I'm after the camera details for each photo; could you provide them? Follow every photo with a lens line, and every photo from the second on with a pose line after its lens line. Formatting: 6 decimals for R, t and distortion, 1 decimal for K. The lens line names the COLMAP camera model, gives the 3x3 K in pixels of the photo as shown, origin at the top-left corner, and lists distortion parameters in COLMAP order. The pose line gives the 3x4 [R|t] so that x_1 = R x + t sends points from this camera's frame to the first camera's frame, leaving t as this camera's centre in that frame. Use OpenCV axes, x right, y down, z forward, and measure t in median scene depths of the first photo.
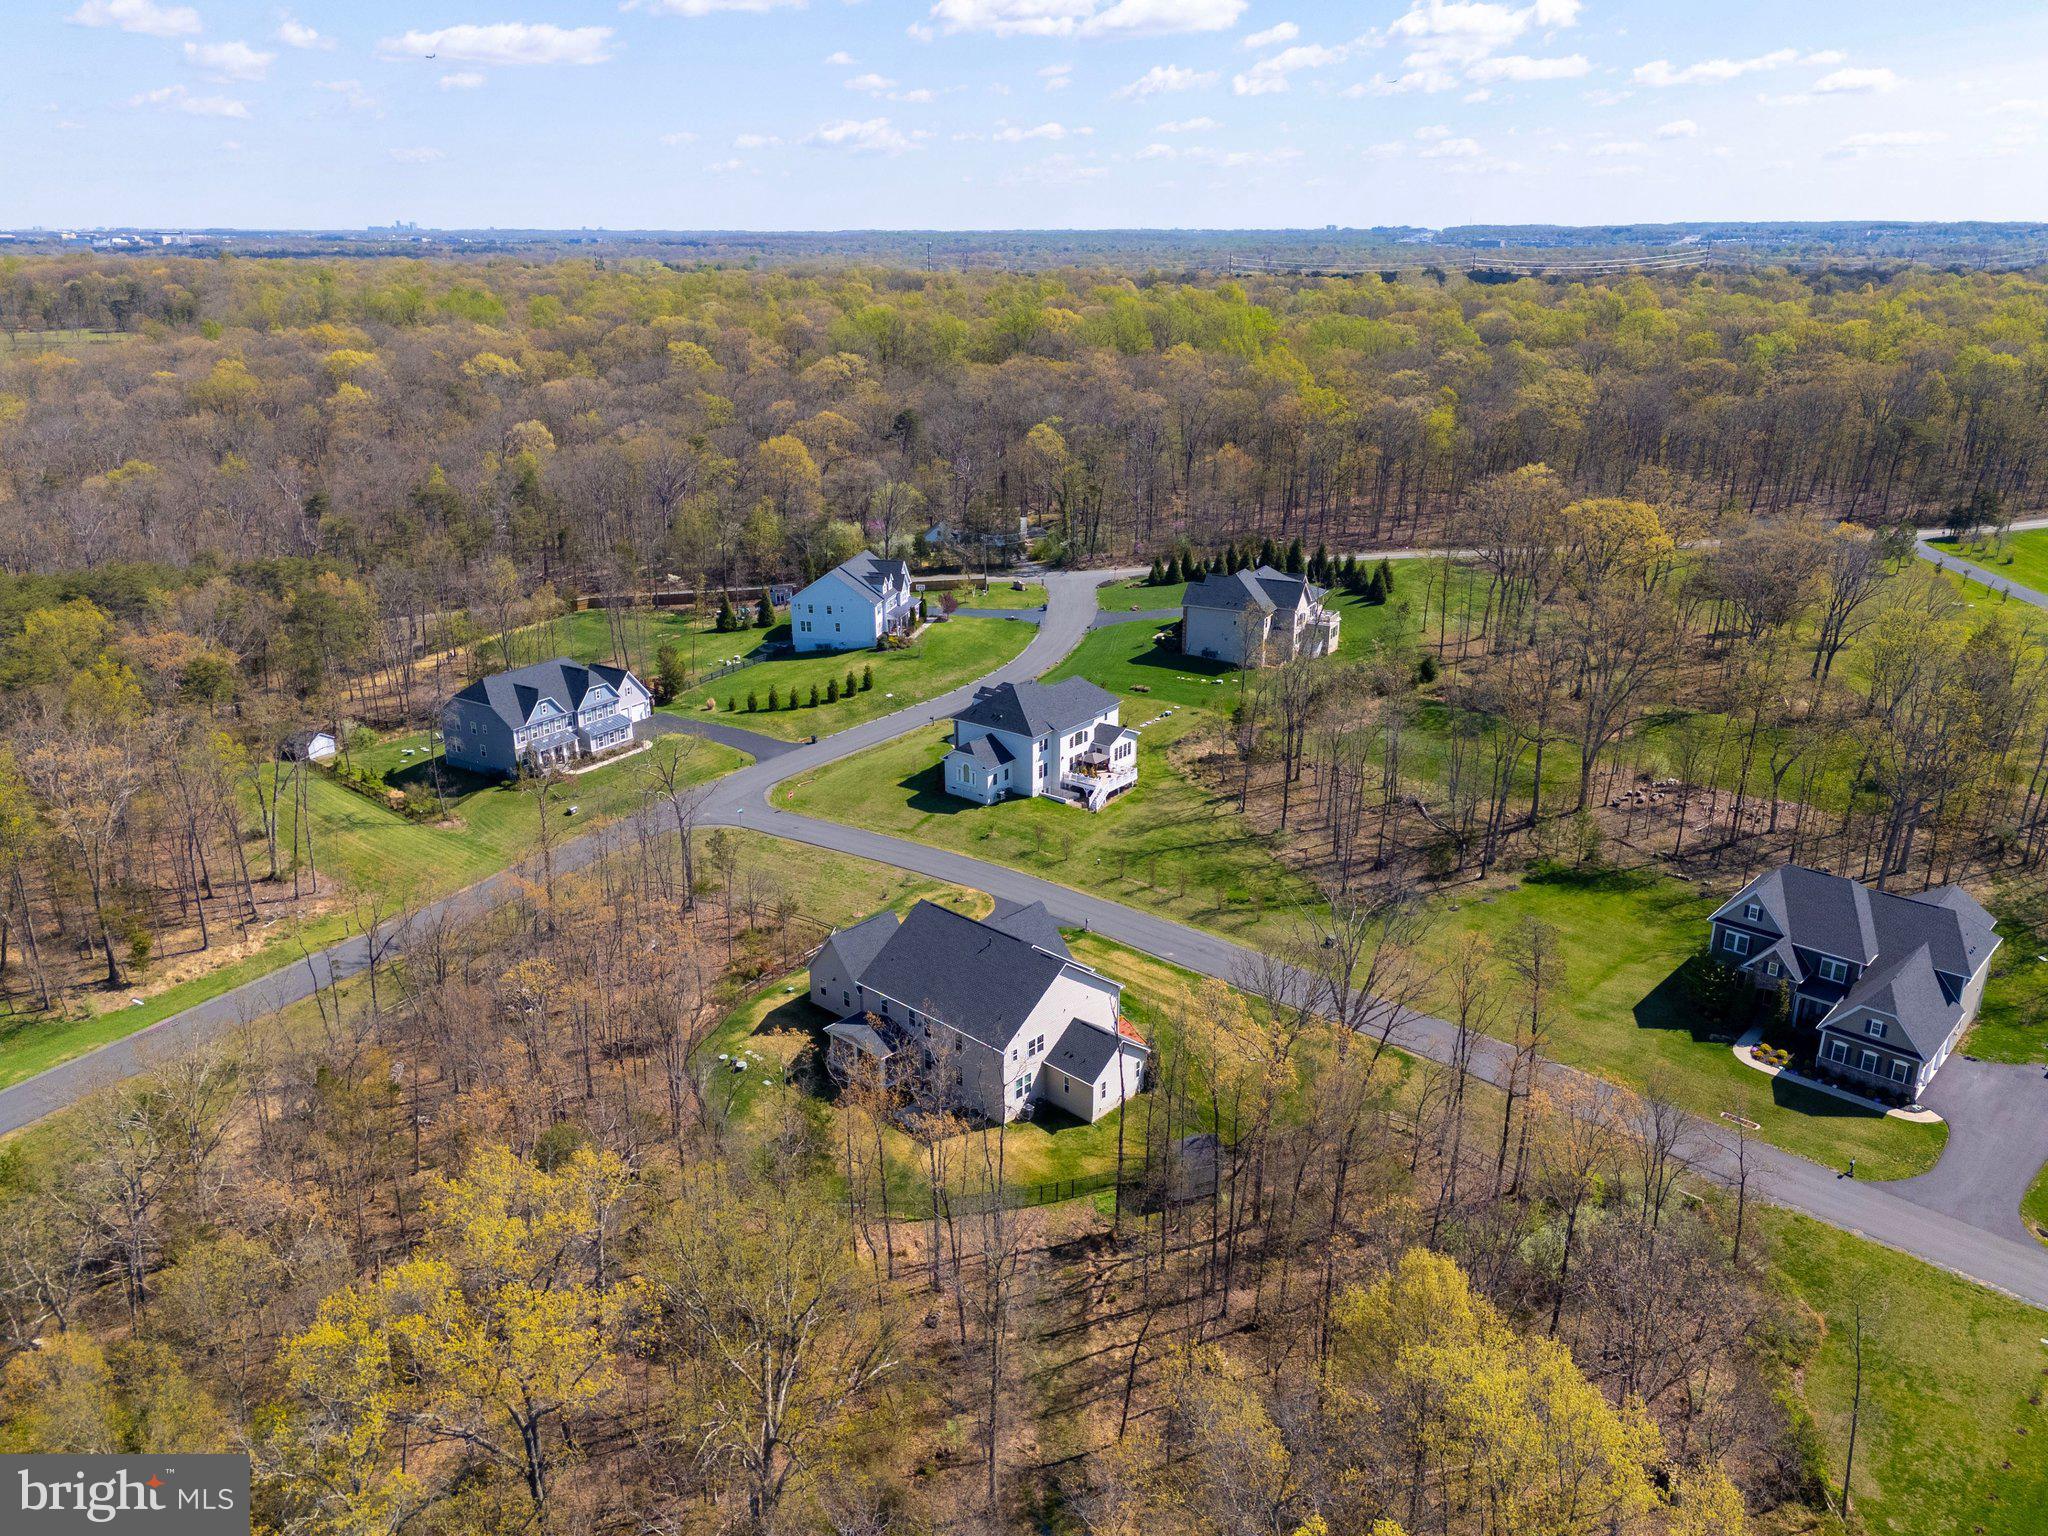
lens RADIAL K [[1497.6, 0, 1018.4], [0, 1497.6, 756.5], [0, 0, 1]] dist [0.079209, -0.074719]
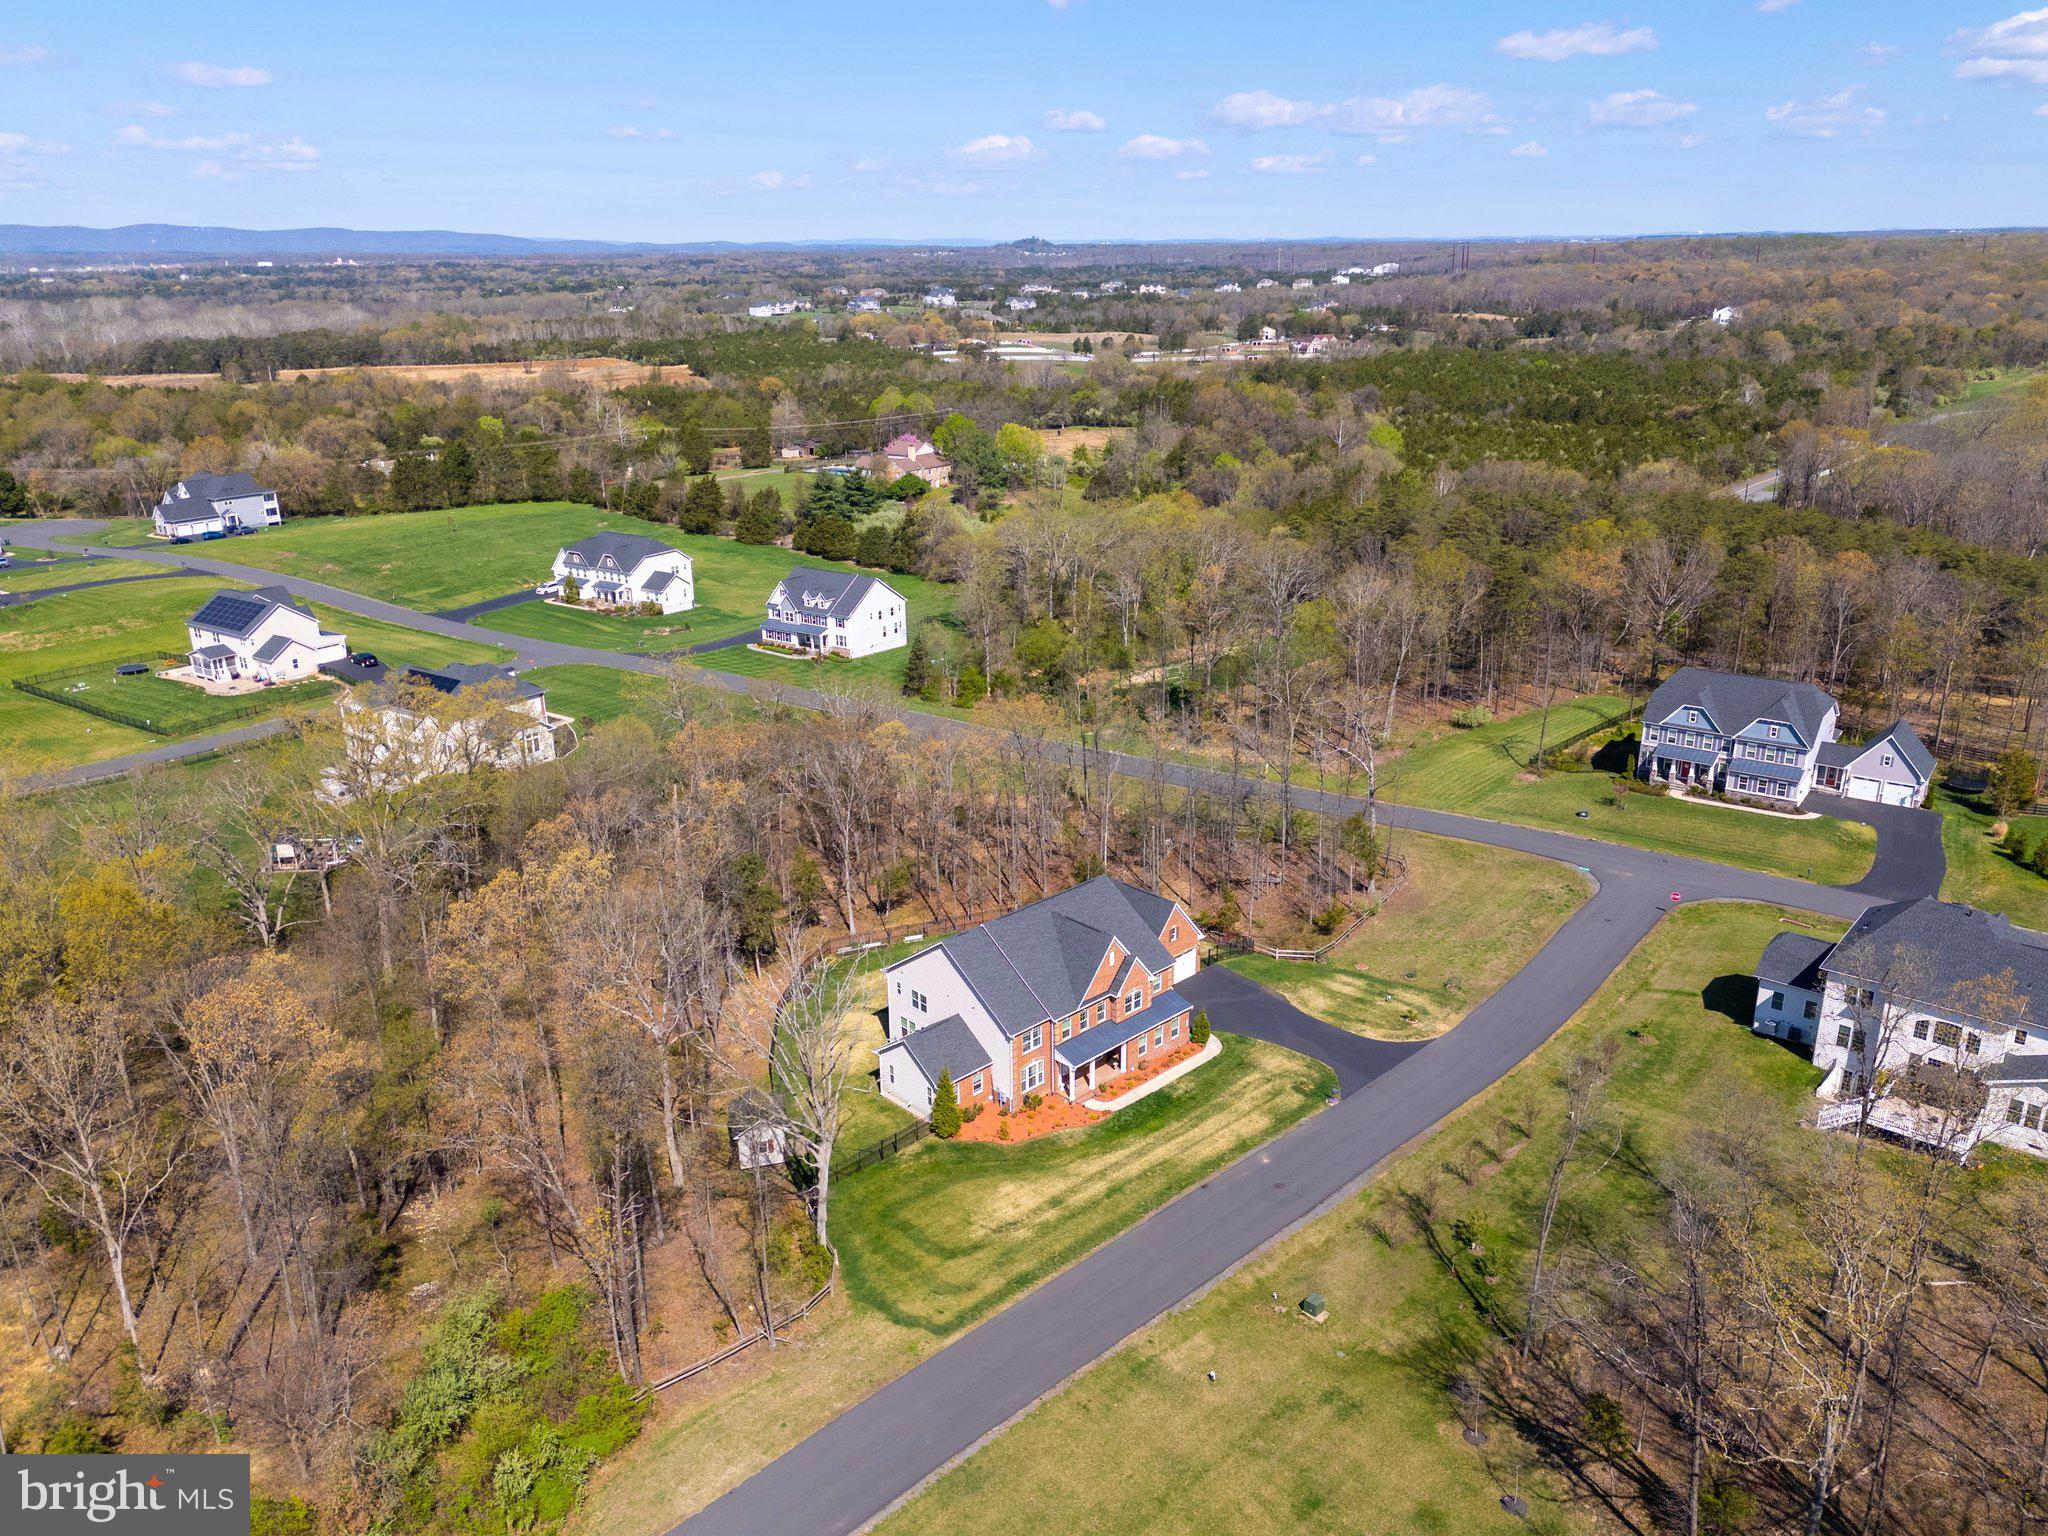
lens RADIAL K [[1497.6, 0, 1022.7], [0, 1497.6, 752.5], [0, 0, 1]] dist [0.079209, -0.074719]
pose [[-0.056987, 0.317347, -0.946596, 0.561875], [-0.313293, 0.894560, 0.318763, -0.178228], [0.947945, 0.314727, 0.048445, 0.632135]]
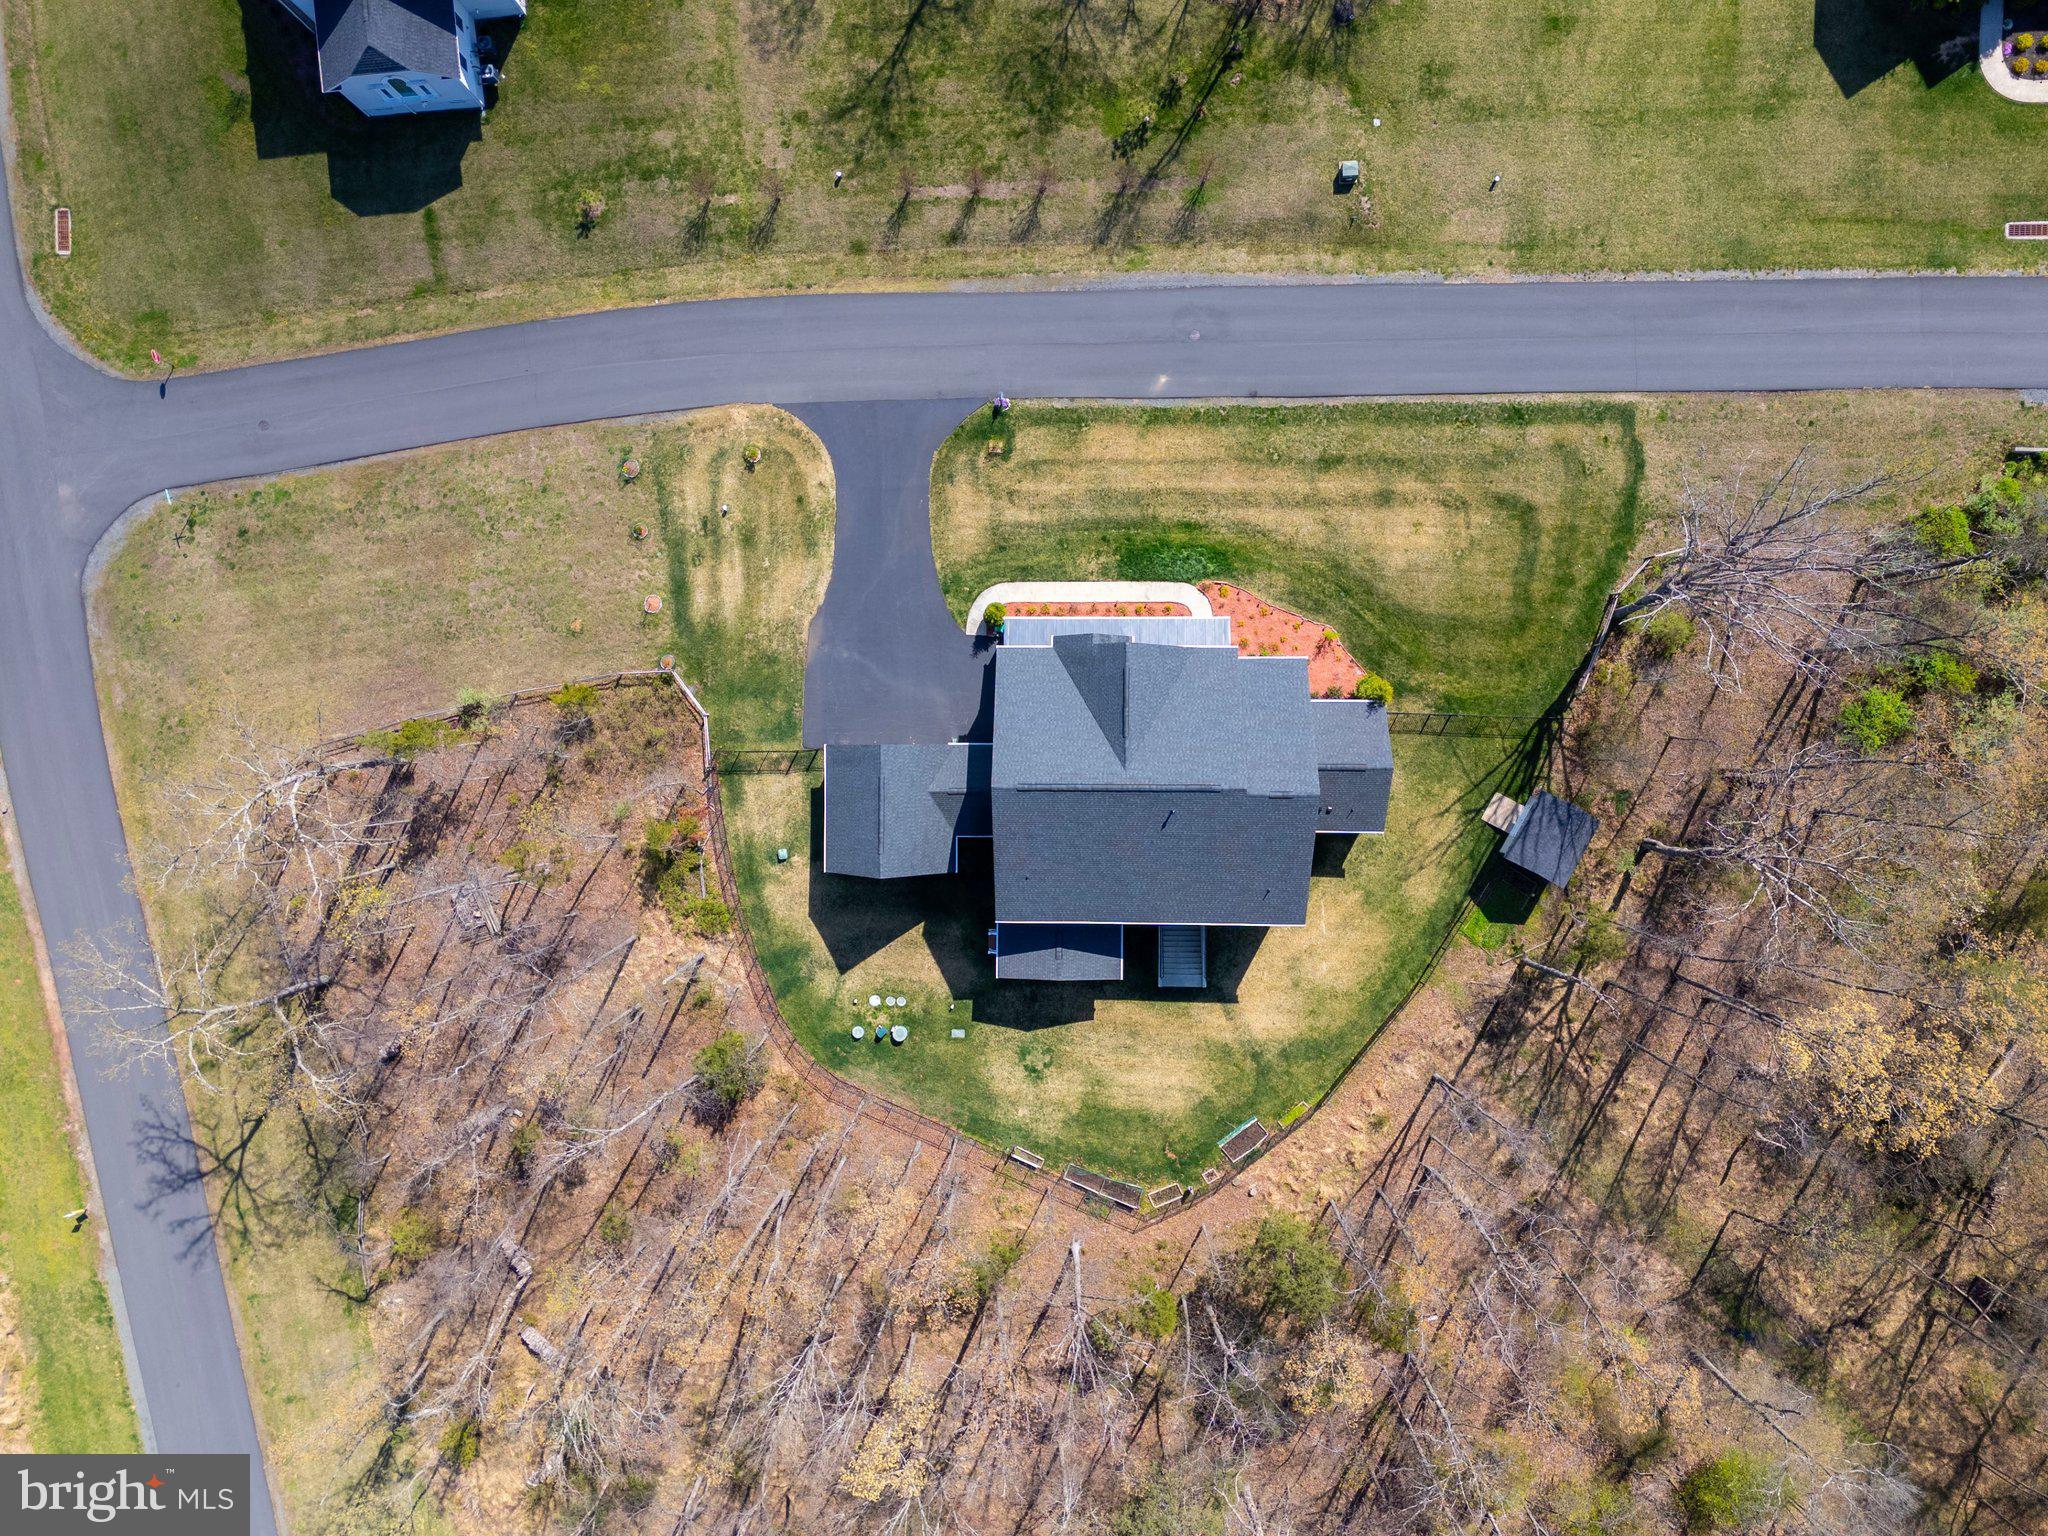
lens RADIAL K [[1497.6, 0, 1039.3], [0, 1497.6, 753.1], [0, 0, 1]] dist [0.079209, -0.074719]
pose [[0.731687, -0.680642, -0.036888, -0.012377], [0.253863, 0.221879, 0.941447, -0.334695], [-0.632604, -0.698209, 0.335136, 0.569920]]
